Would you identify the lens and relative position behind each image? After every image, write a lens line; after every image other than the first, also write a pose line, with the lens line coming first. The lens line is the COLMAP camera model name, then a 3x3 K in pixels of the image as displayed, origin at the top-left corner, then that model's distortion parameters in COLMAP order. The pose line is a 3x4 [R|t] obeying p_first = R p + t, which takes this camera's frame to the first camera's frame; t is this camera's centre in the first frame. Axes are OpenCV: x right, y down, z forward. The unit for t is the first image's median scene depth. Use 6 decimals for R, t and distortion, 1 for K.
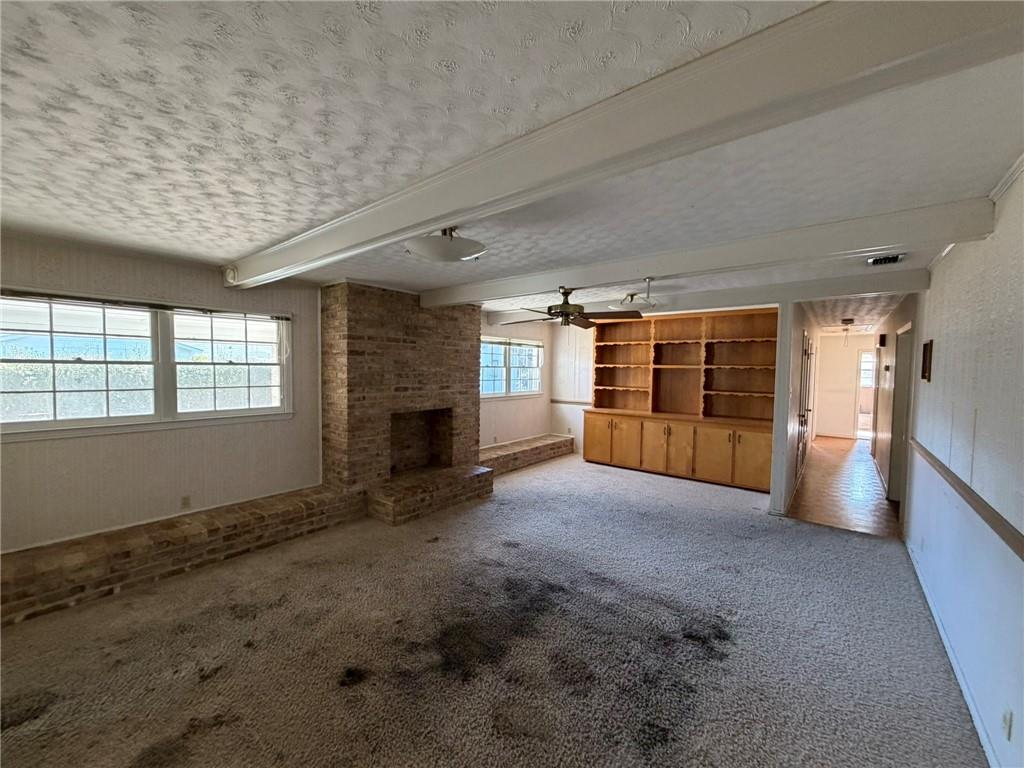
lens RADIAL K [[404.7, 0, 510.7], [0, 404.7, 384.4], [0, 0, 1]] dist [-0.001308, -0.000200]
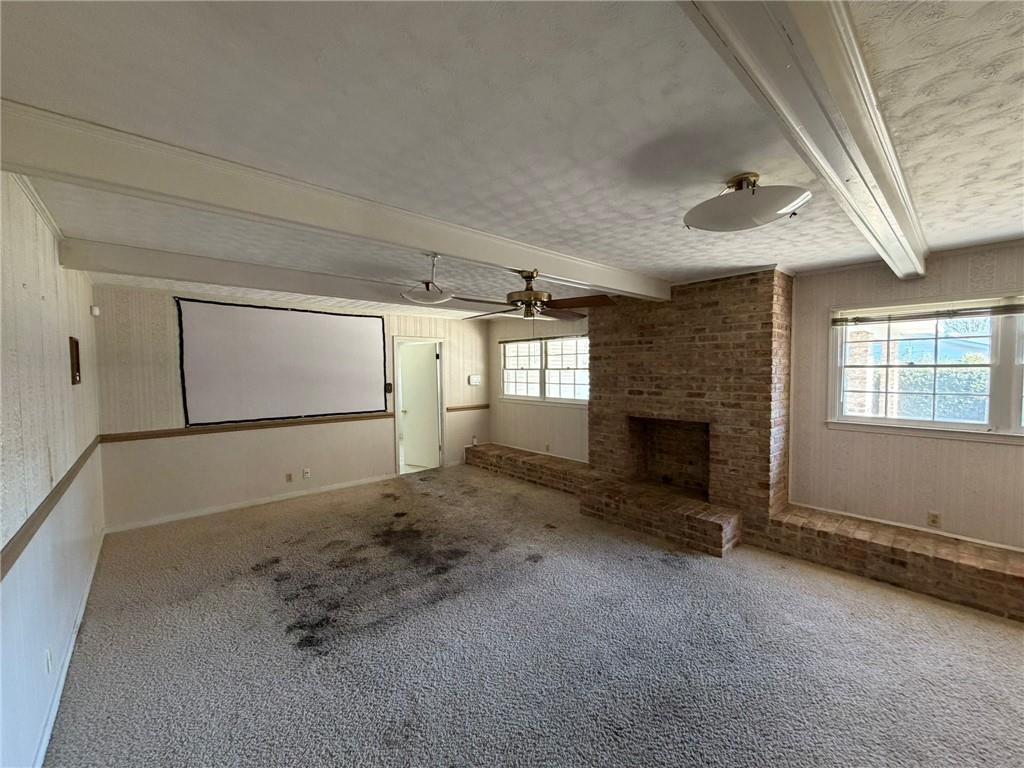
lens RADIAL K [[404.7, 0, 510.3], [0, 404.7, 386.1], [0, 0, 1]] dist [-0.001308, -0.000200]
pose [[-0.159379, 0.030529, -0.986745, 0.800682], [-0.034607, 0.998735, 0.036490, -0.031269], [0.986611, 0.039964, -0.158121, 0.929588]]
